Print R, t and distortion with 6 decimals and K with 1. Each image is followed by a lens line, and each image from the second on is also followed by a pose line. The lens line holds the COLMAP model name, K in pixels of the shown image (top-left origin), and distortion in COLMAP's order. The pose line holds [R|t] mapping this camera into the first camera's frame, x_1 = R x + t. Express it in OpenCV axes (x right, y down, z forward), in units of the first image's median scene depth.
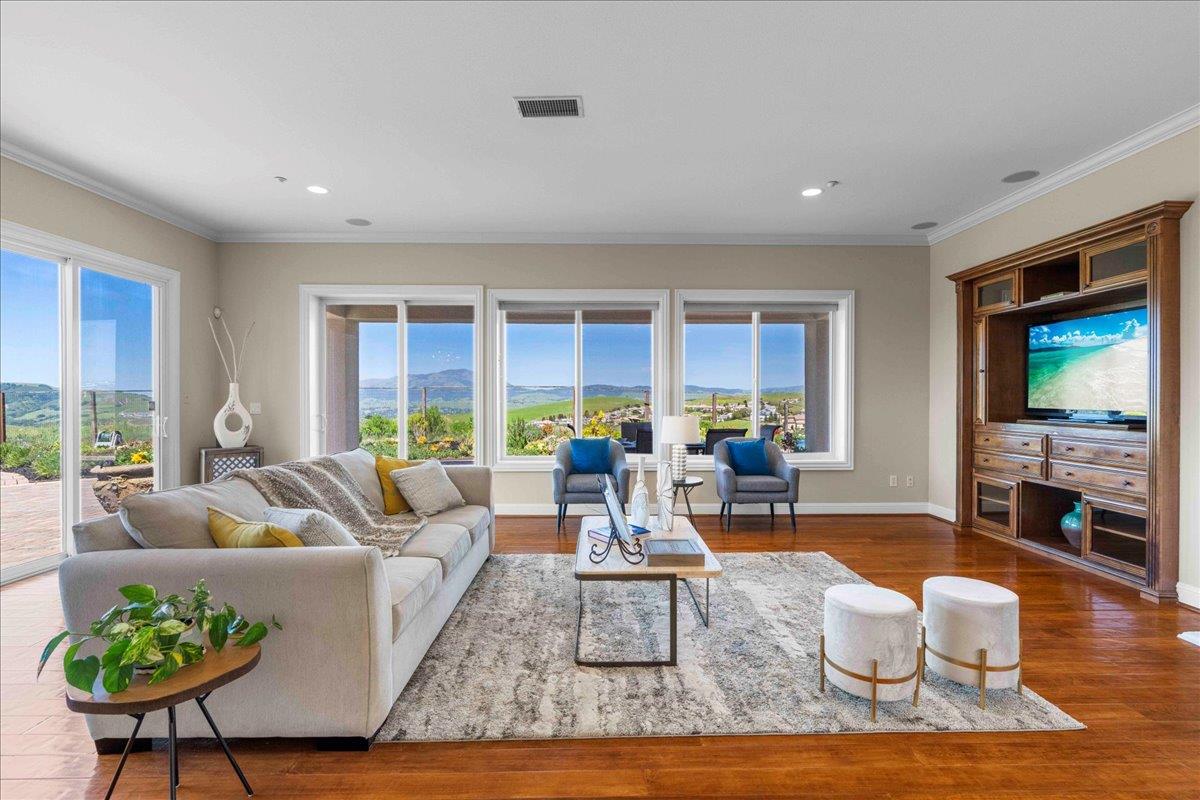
lens RADIAL K [[548.1, 0, 604.0], [0, 548.1, 398.8], [0, 0, 1]] dist [-0.002925, -0.000056]
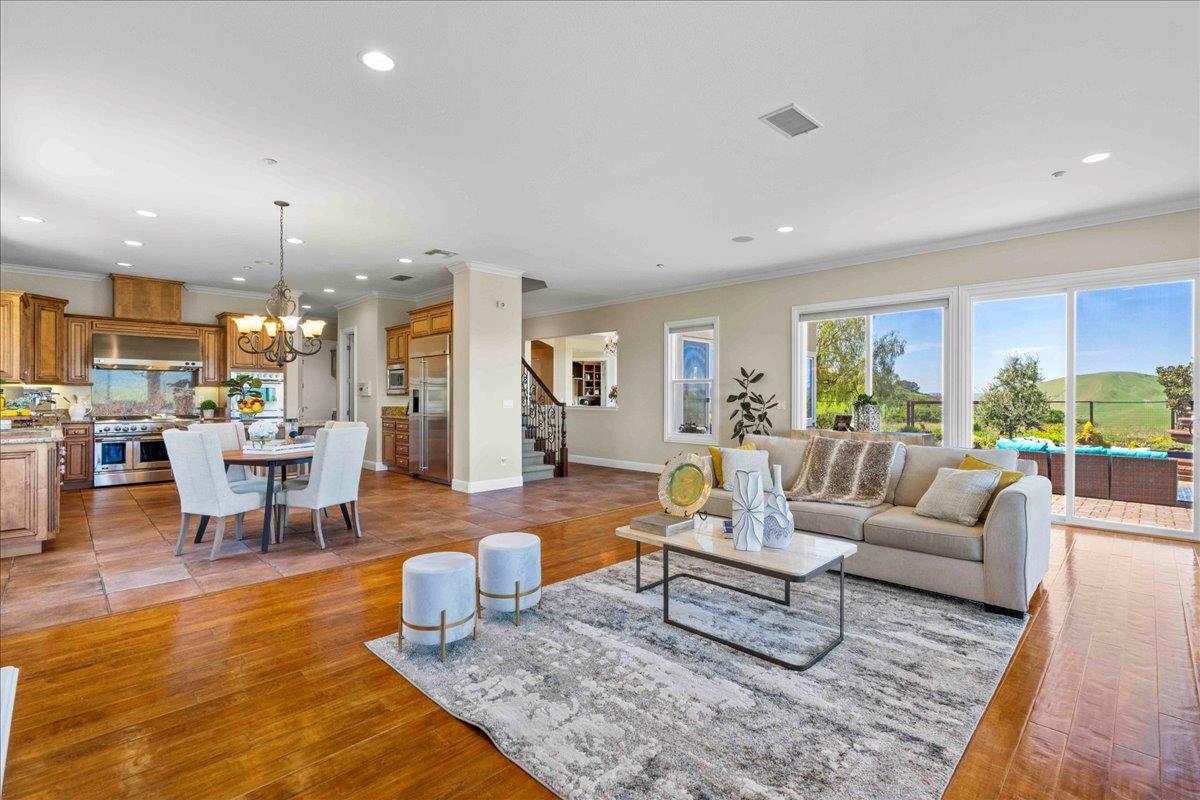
lens RADIAL K [[548.1, 0, 604.0], [0, 548.1, 398.8], [0, 0, 1]] dist [-0.002925, -0.000056]
pose [[-0.720749, 0.003796, -0.693186, 0.636801], [-0.002759, 0.999961, 0.008345, -0.001441], [0.693191, 0.007928, -0.720711, 1.083629]]
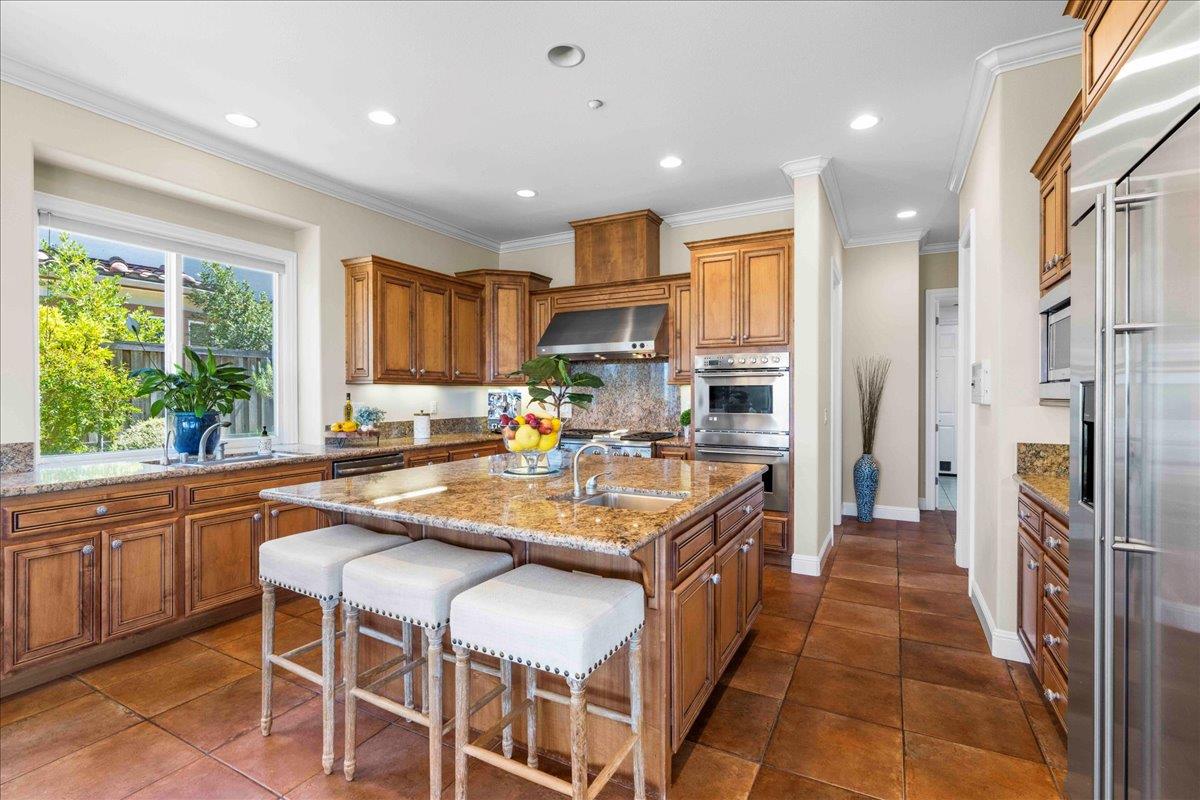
lens RADIAL K [[548.1, 0, 604.0], [0, 548.1, 398.8], [0, 0, 1]] dist [-0.002925, -0.000056]
pose [[-0.873759, -0.001012, 0.486357, -0.075952], [0.004288, 0.999943, 0.009784, -0.007948], [-0.486340, 0.010635, -0.873705, -0.217329]]
